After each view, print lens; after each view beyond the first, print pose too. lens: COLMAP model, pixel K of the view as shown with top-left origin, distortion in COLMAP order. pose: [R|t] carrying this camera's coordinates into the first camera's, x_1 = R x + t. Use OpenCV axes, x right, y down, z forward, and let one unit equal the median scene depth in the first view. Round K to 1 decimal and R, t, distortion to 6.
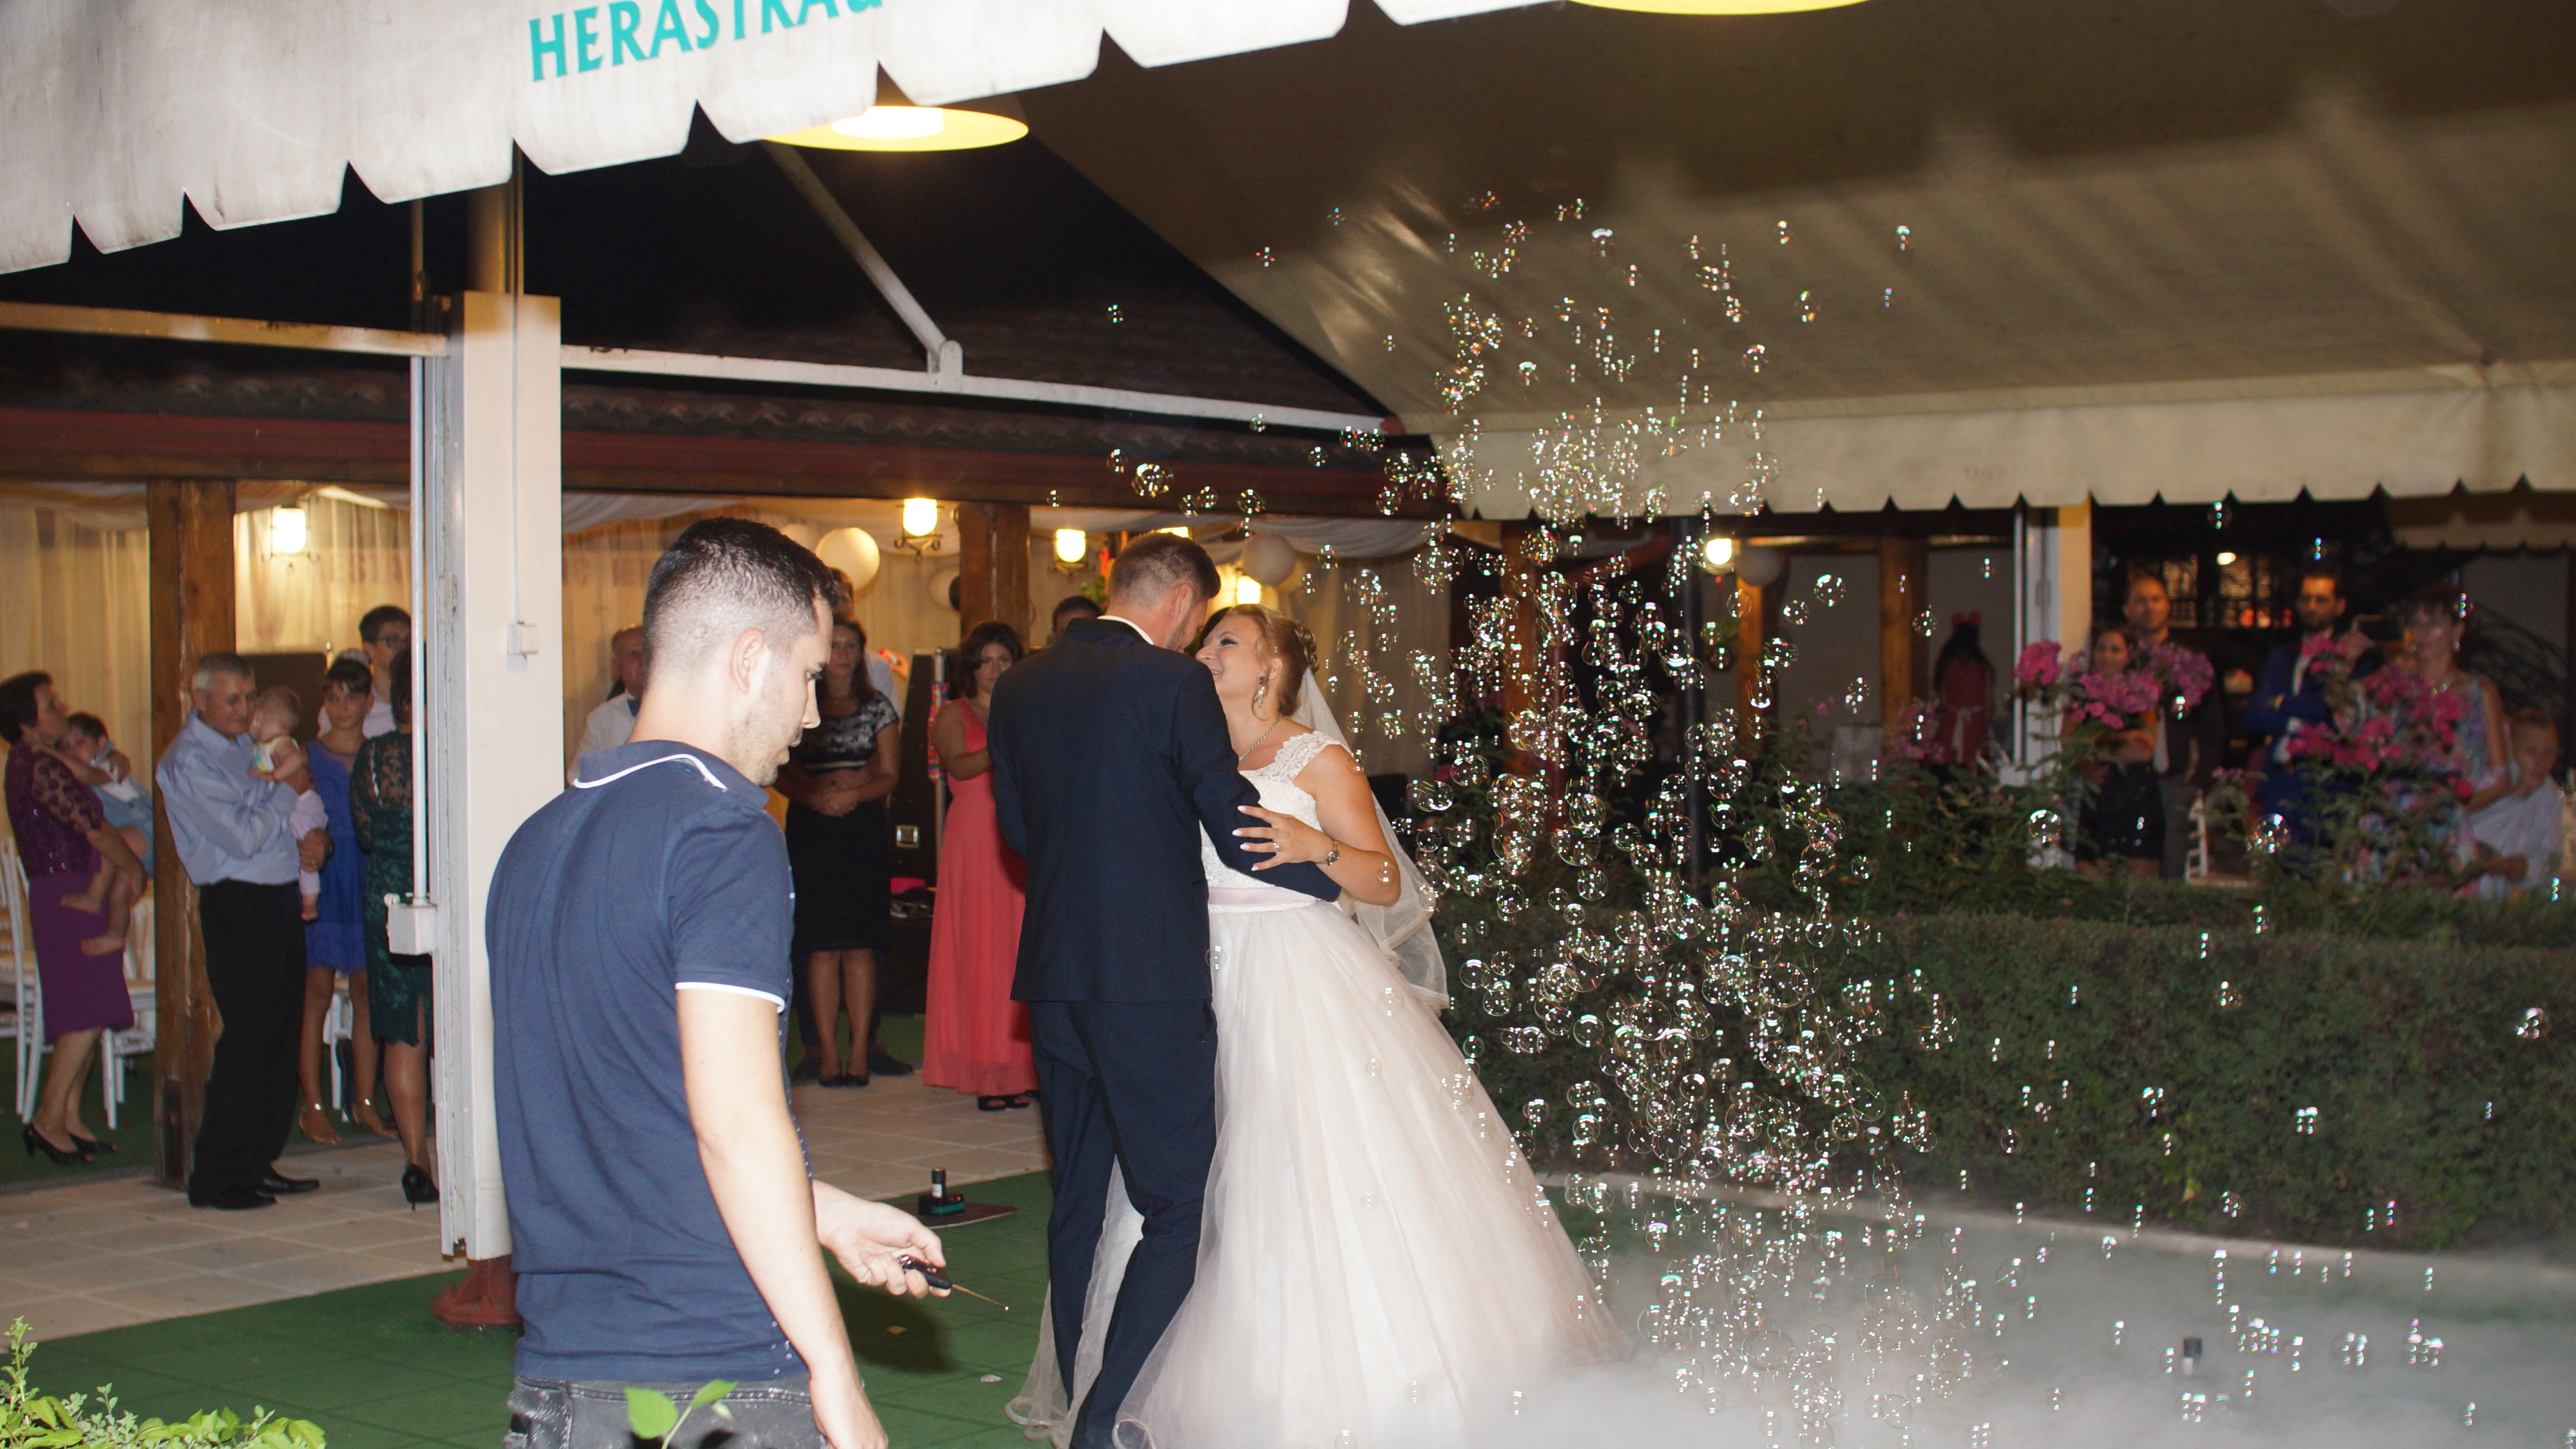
lens RADIAL K [[3376.9, 0, 1271.0], [0, 3376.9, 714.0], [0, 0, 1]] dist [-0.111147, 0.000000]
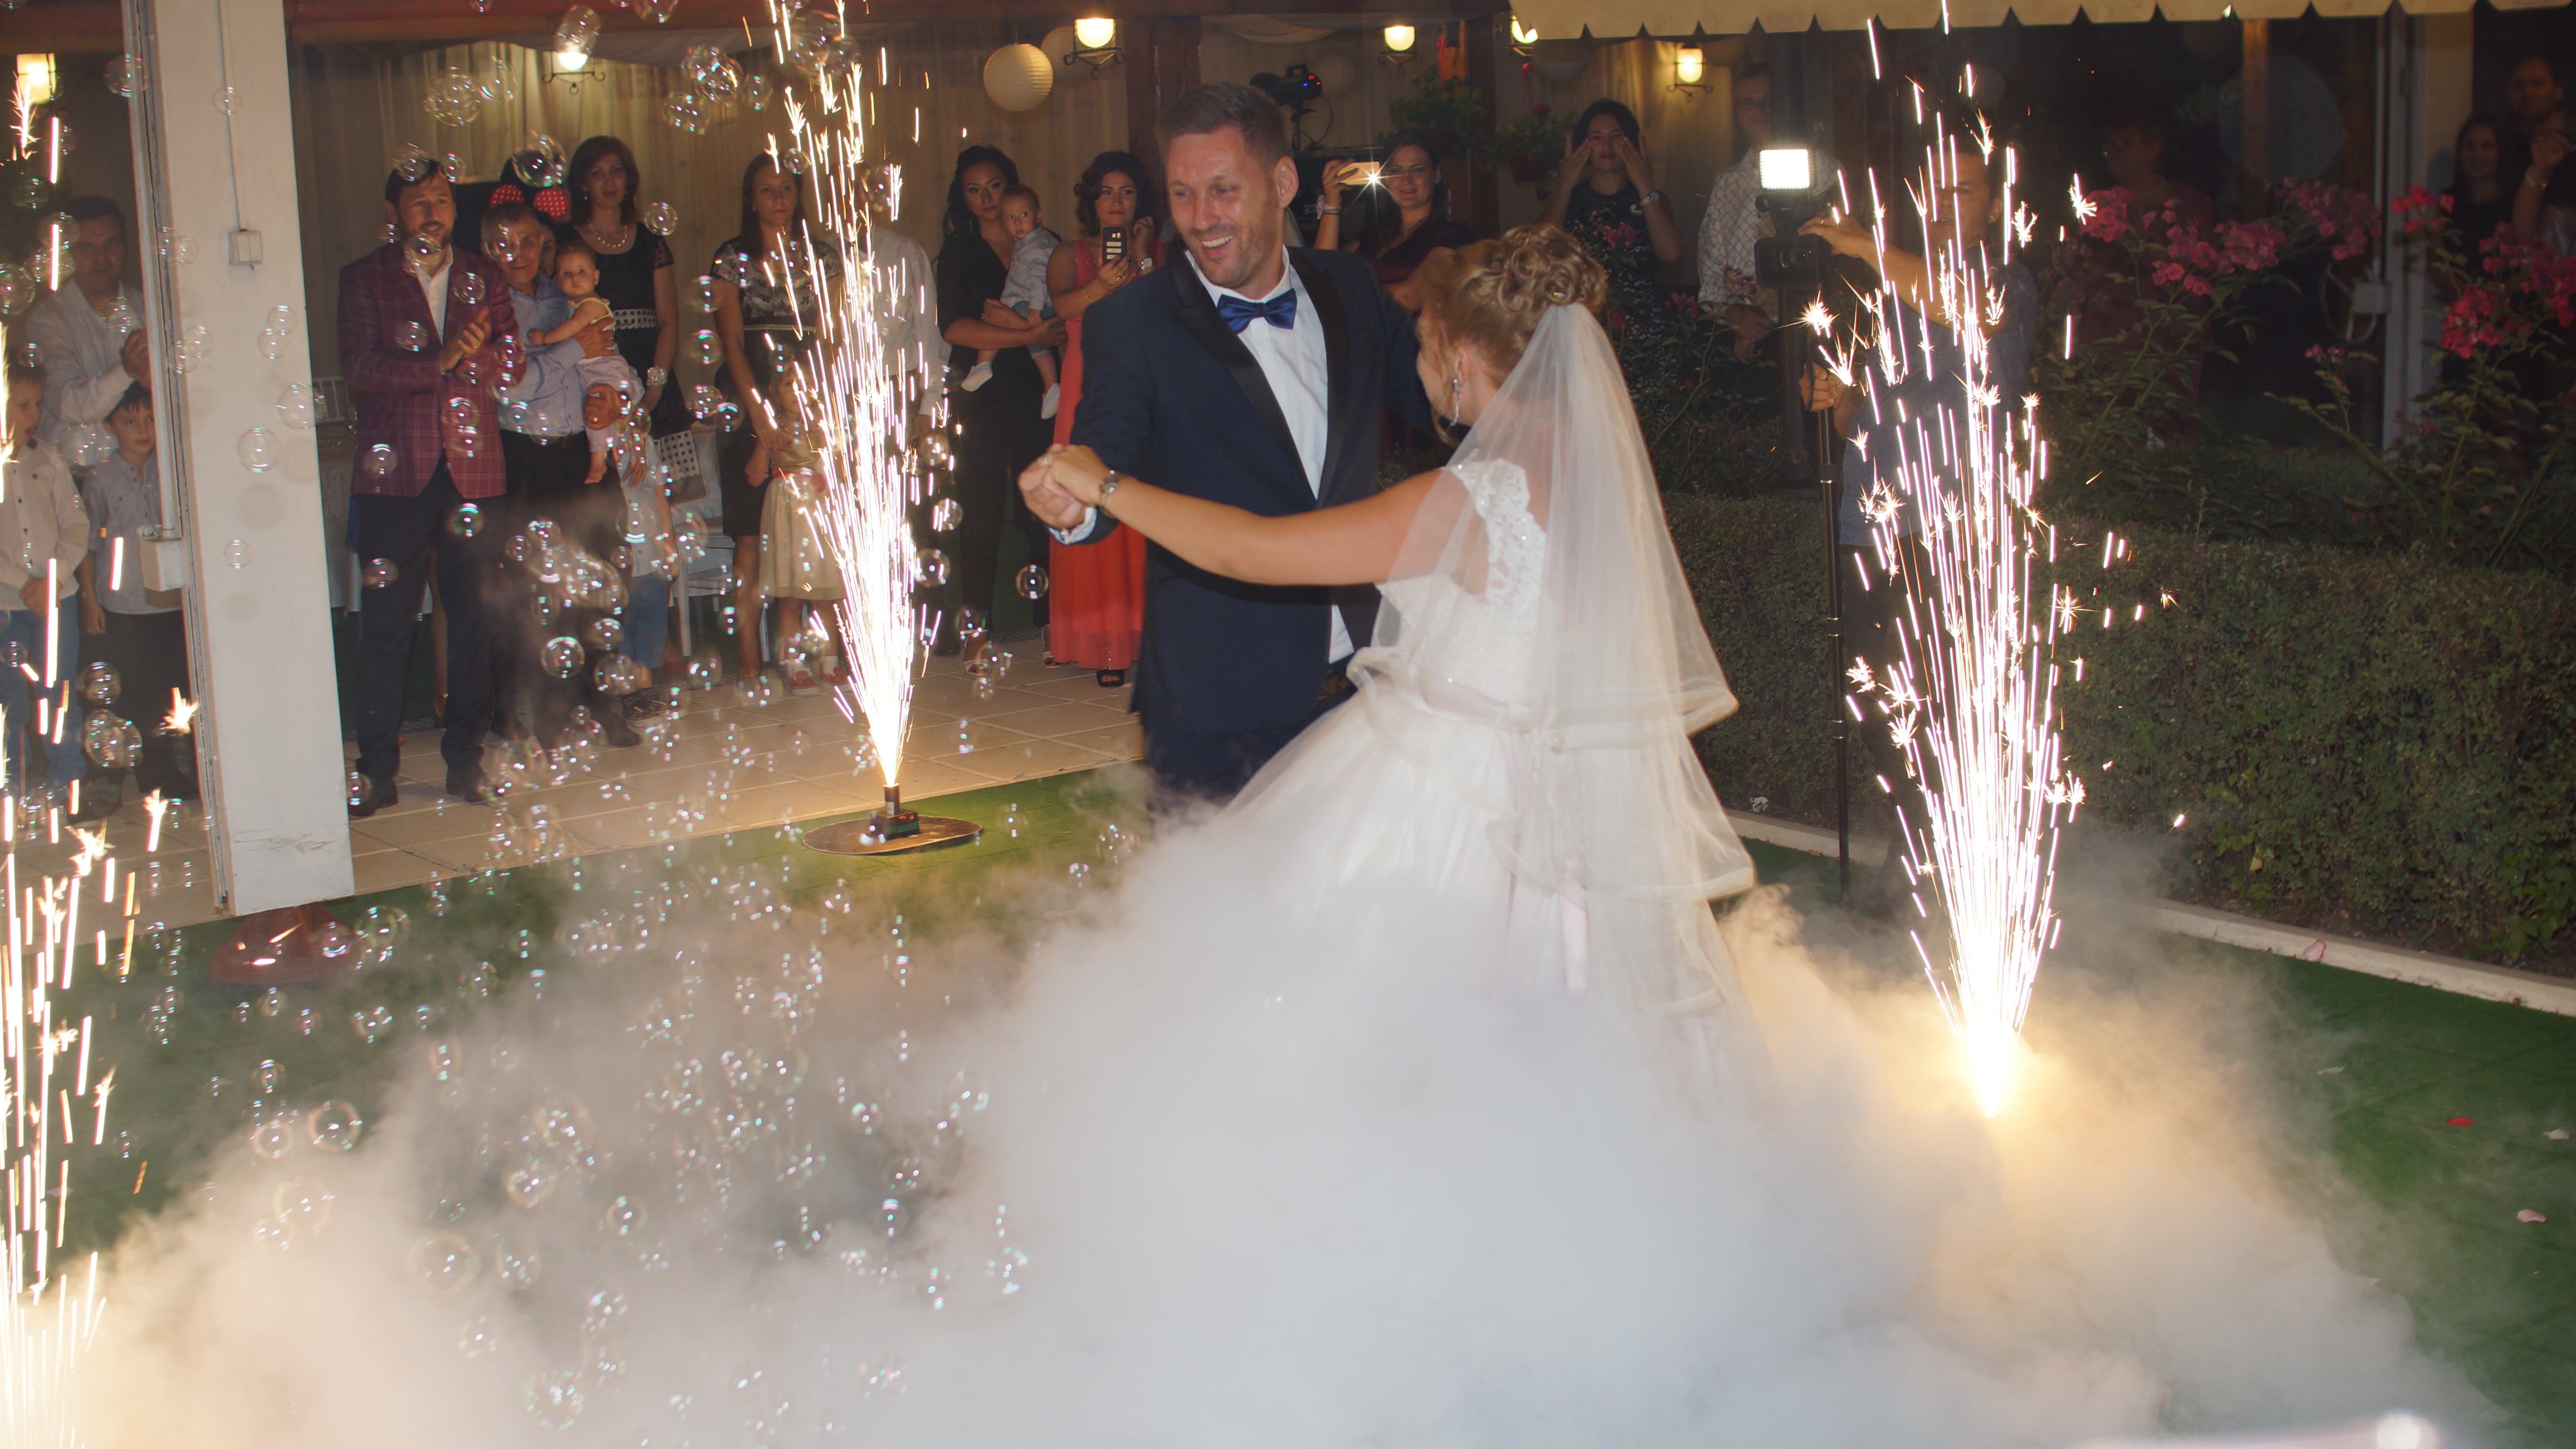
lens RADIAL K [[3376.9, 0, 1297.7], [0, 3376.9, 715.1], [0, 0, 1]] dist [-0.111147, 0.000000]
pose [[0.973381, 0.016069, -0.228628, 0.228176], [0.022721, 0.985860, 0.166026, -0.035334], [0.228063, -0.166801, 0.959252, 0.152289]]
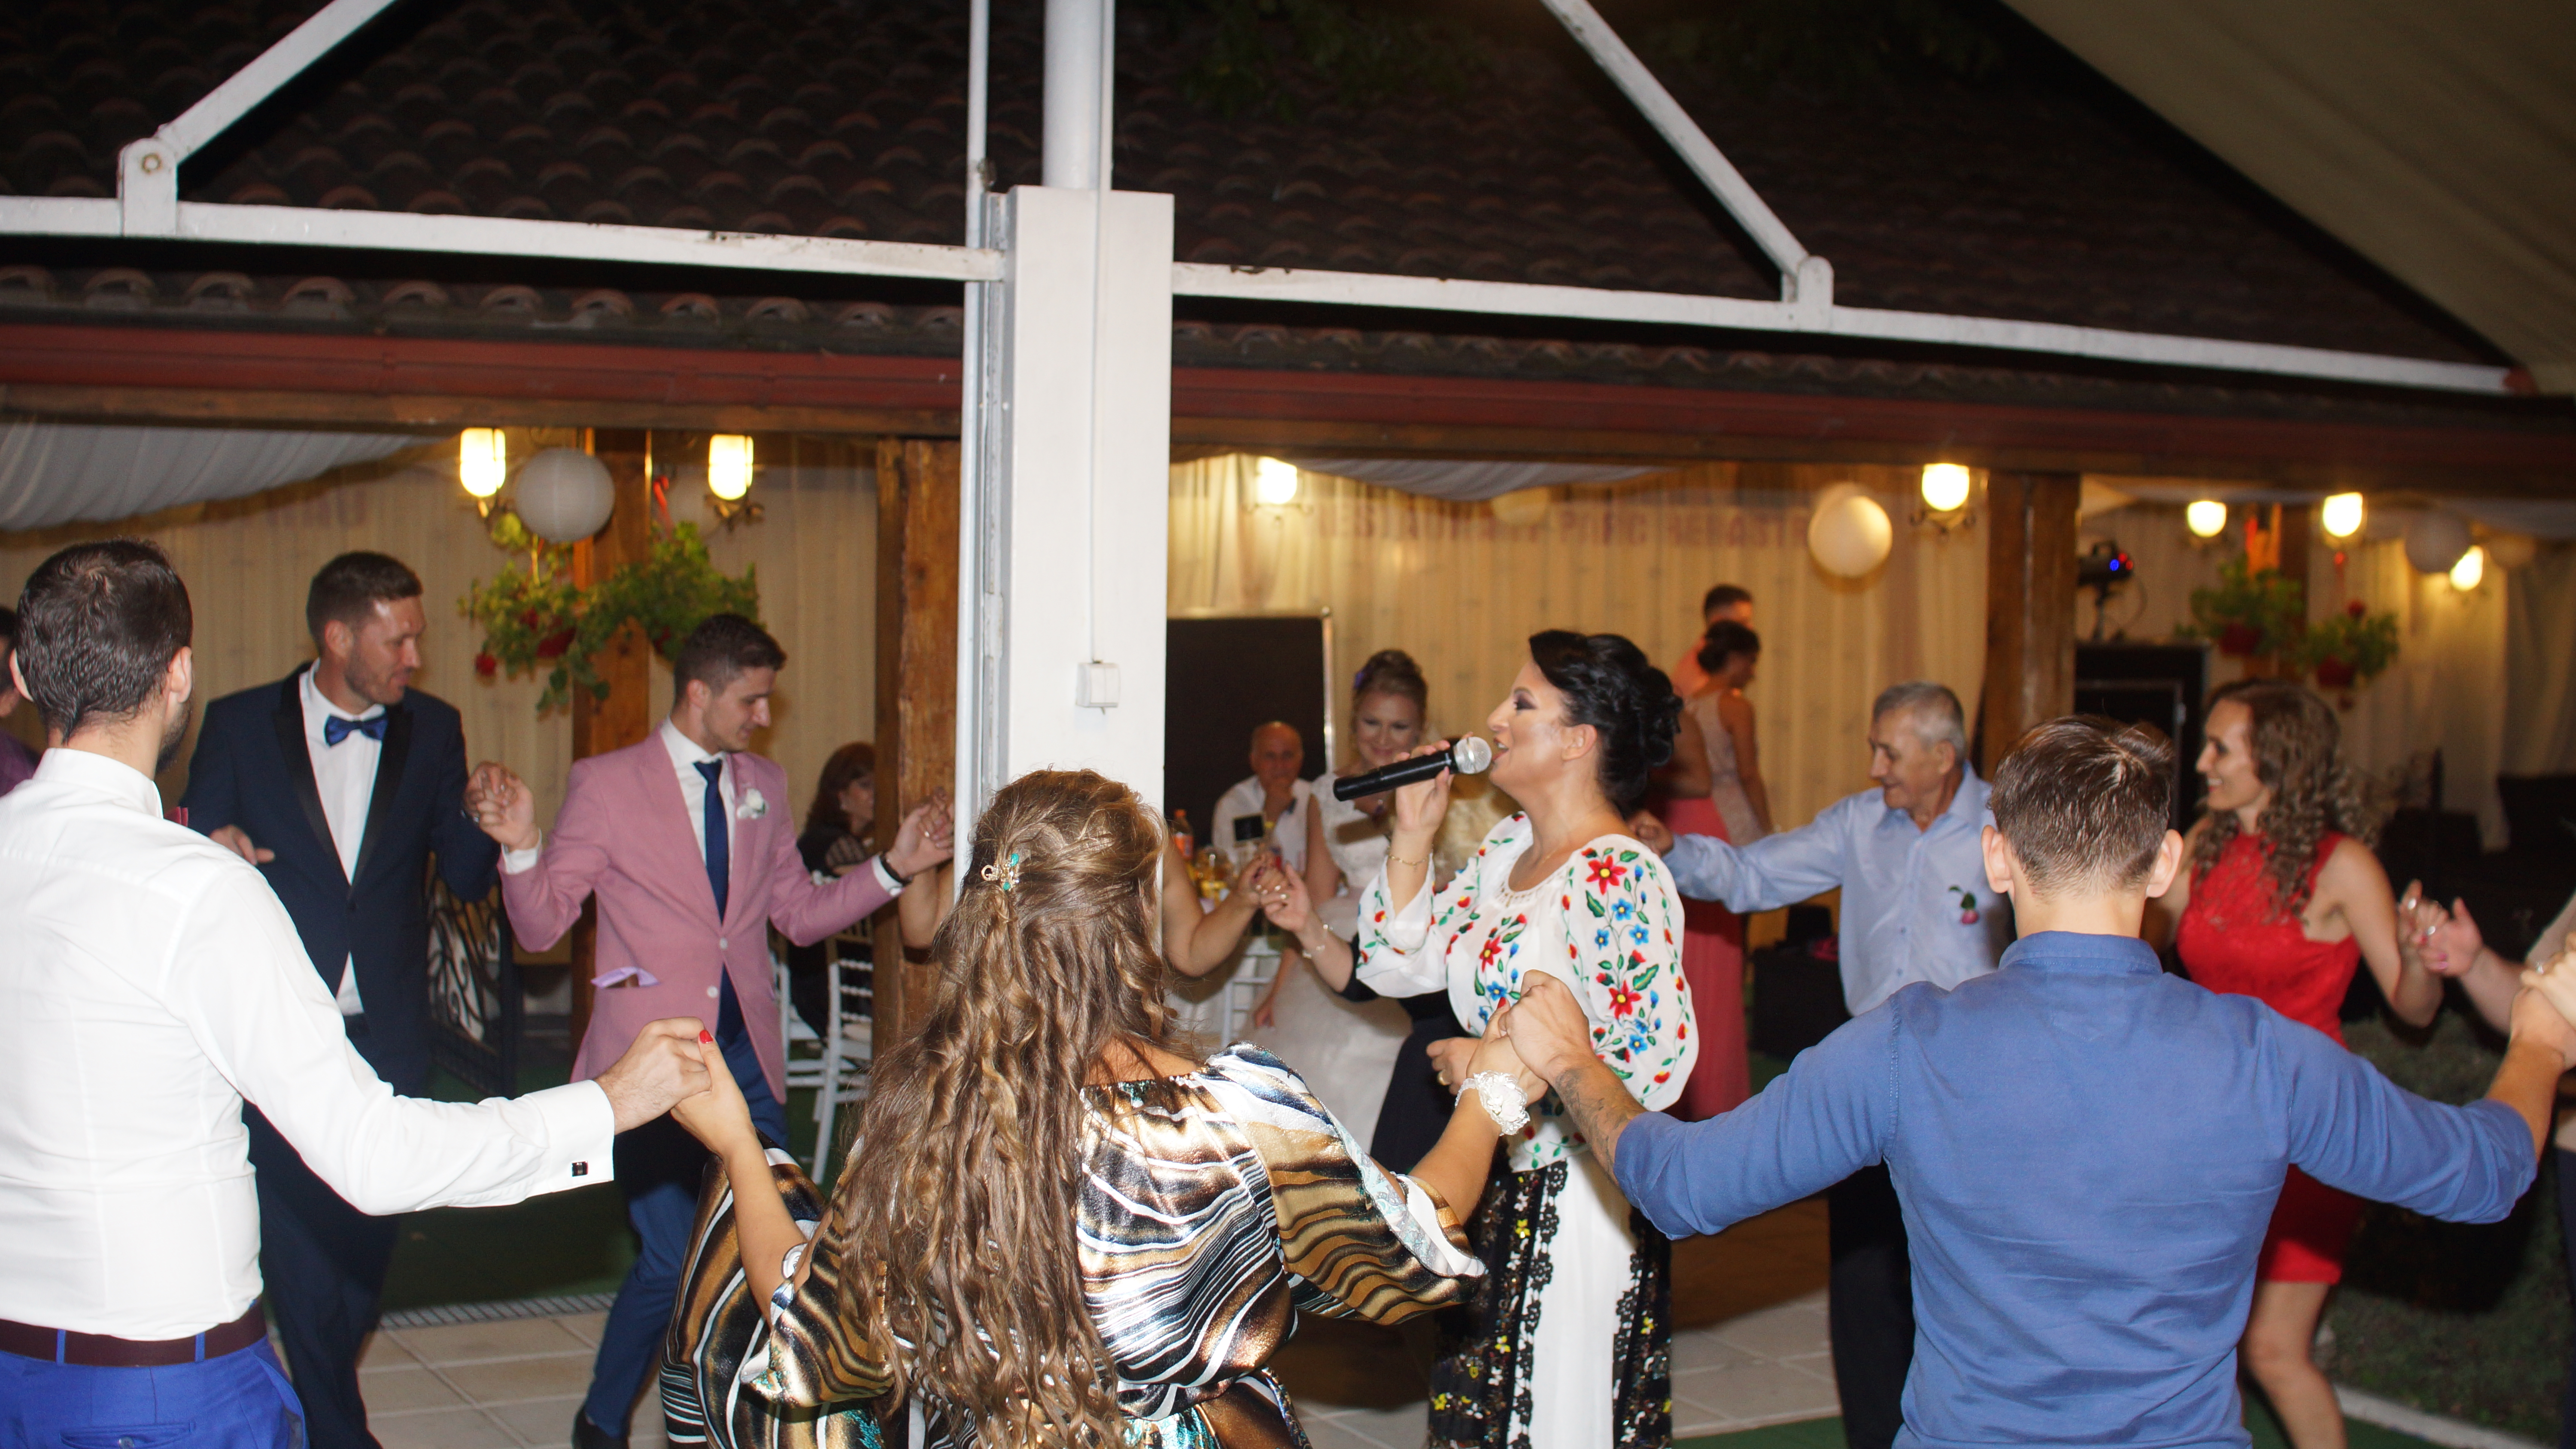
lens RADIAL K [[3376.9, 0, 1293.4], [0, 3376.9, 732.7], [0, 0, 1]] dist [-0.111147, 0.000000]
pose [[0.927978, 0.044226, -0.370001, 0.065861], [-0.033715, 0.998824, 0.034831, -0.032933], [0.371107, -0.019848, 0.928378, 0.311562]]
